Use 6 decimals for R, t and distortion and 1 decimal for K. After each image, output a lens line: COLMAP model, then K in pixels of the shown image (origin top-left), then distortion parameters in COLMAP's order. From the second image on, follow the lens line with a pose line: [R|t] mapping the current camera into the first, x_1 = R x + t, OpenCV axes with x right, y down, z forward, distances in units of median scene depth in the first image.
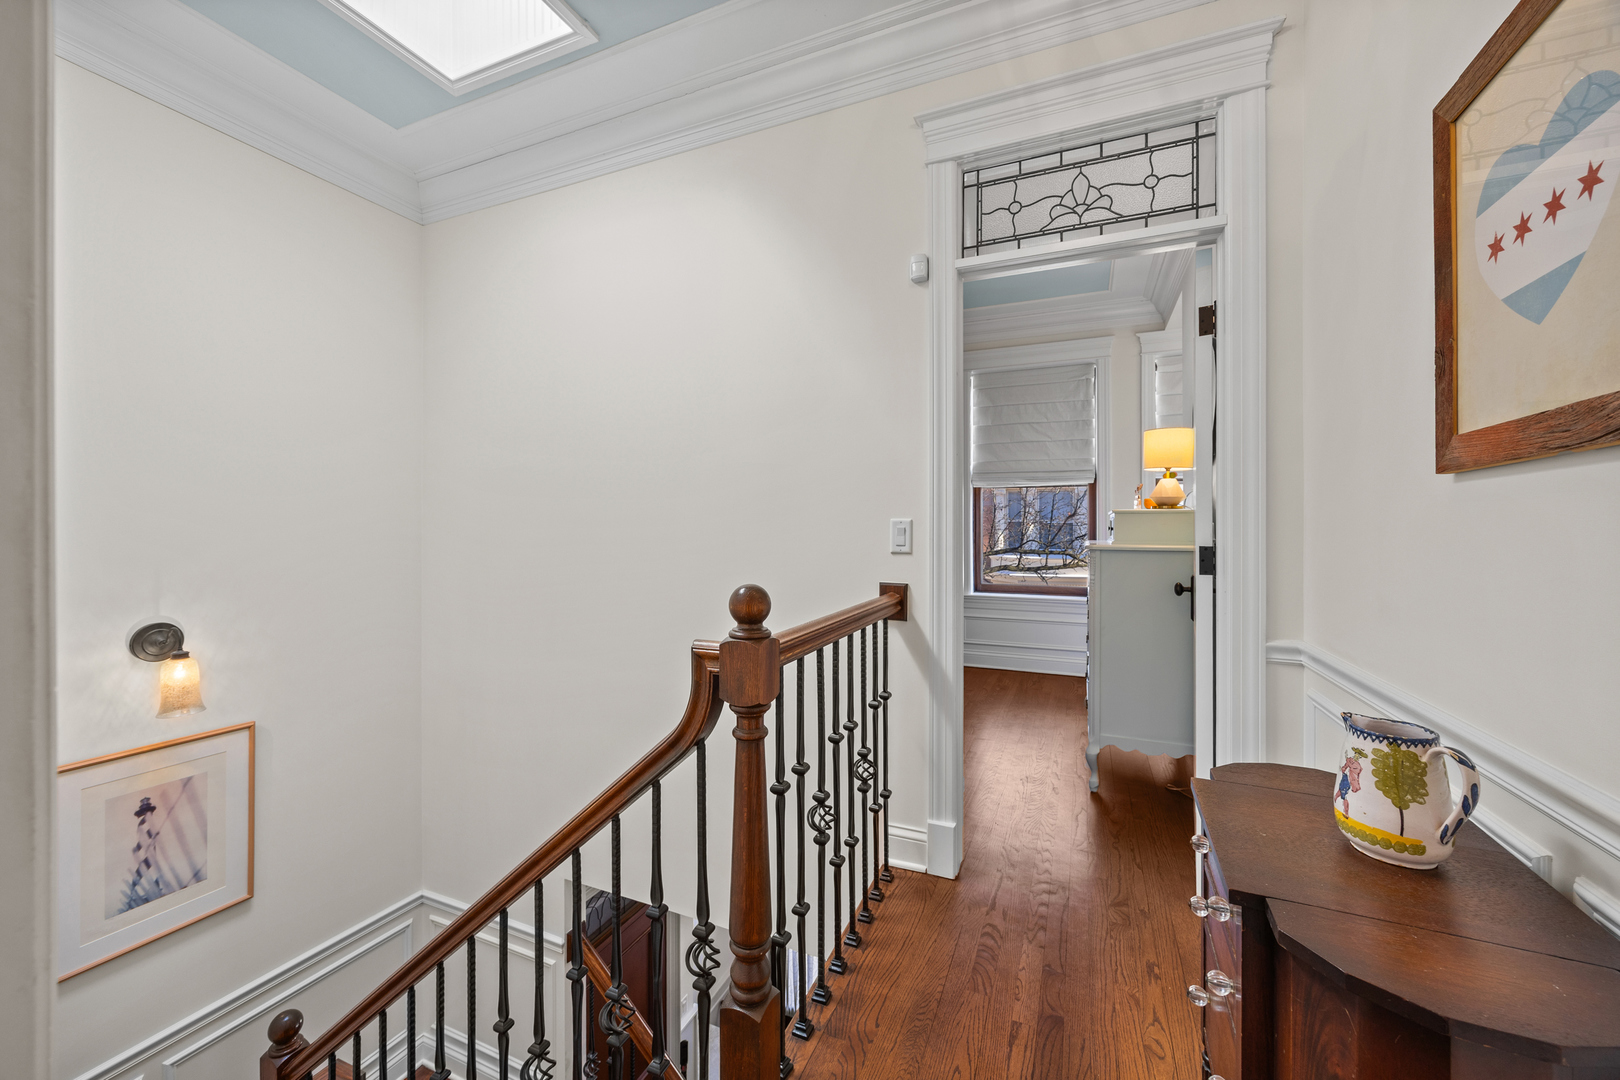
lens RADIAL K [[624.3, 0, 813.7], [0, 624.3, 533.0], [0, 0, 1]] dist [-0.002157, 0.000202]
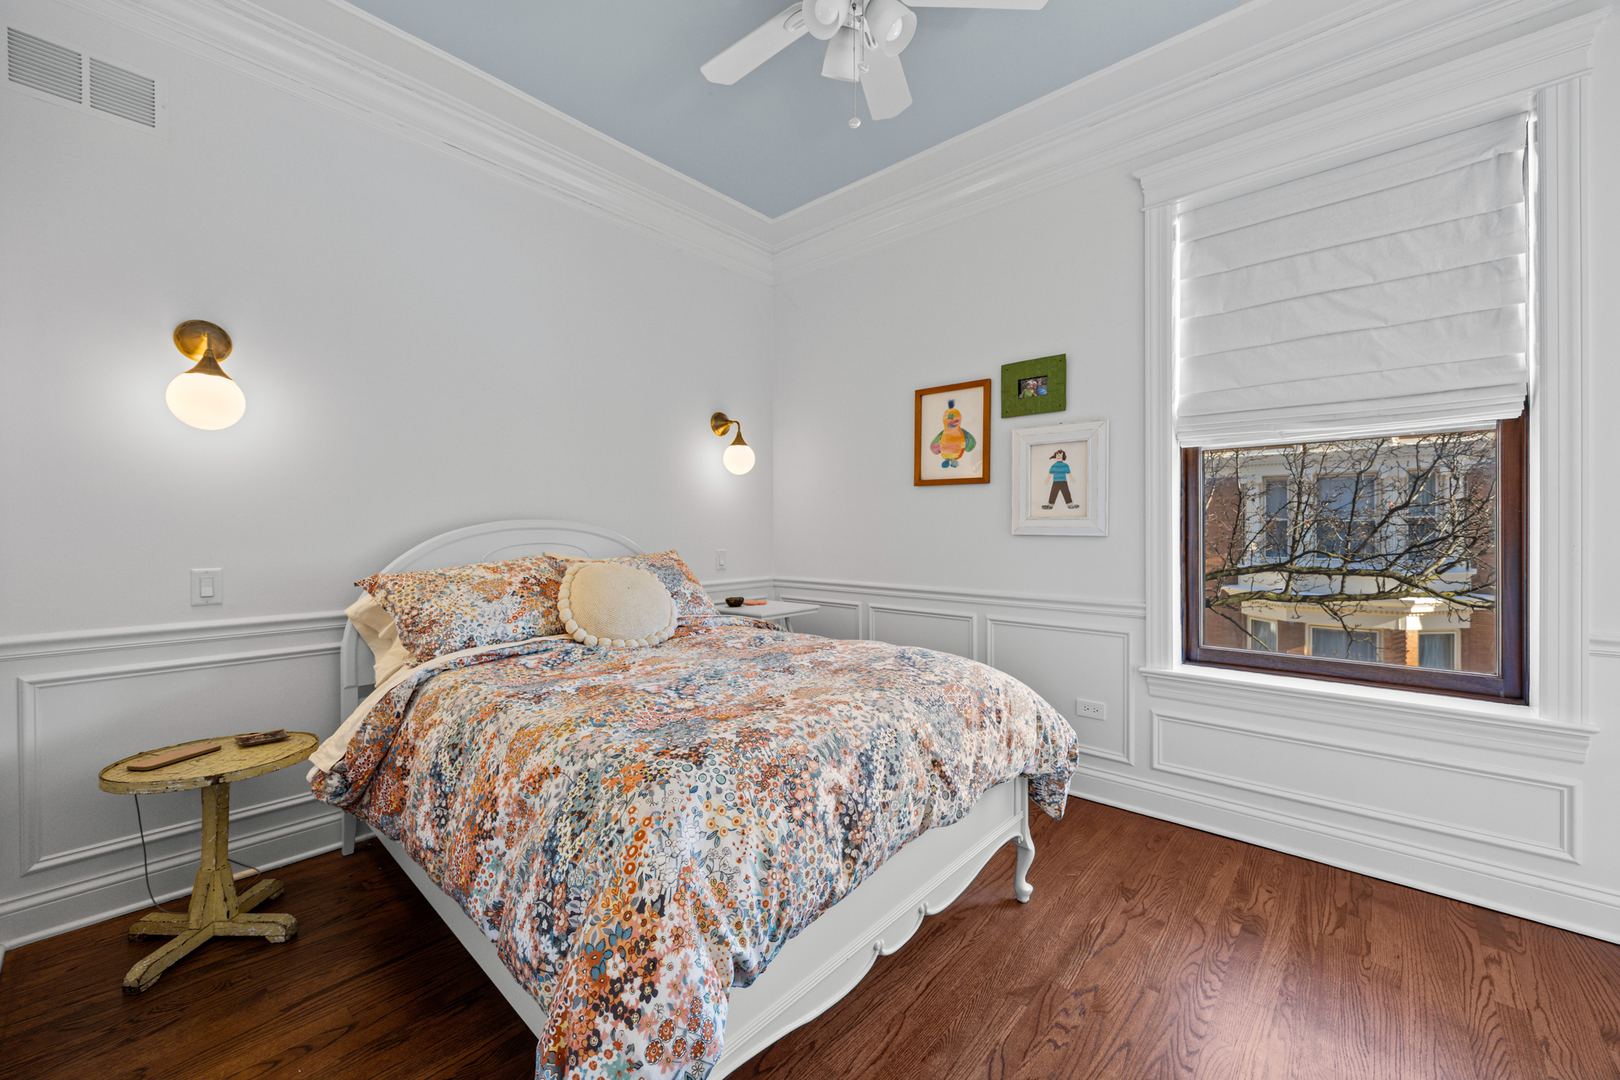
lens RADIAL K [[624.3, 0, 803.7], [0, 624.3, 536.9], [0, 0, 1]] dist [-0.002157, 0.000202]
pose [[0.944353, -0.001545, -0.328931, 0.139565], [0.002261, 0.999996, 0.001794, -0.005786], [0.328927, -0.002438, 0.944352, 0.449044]]
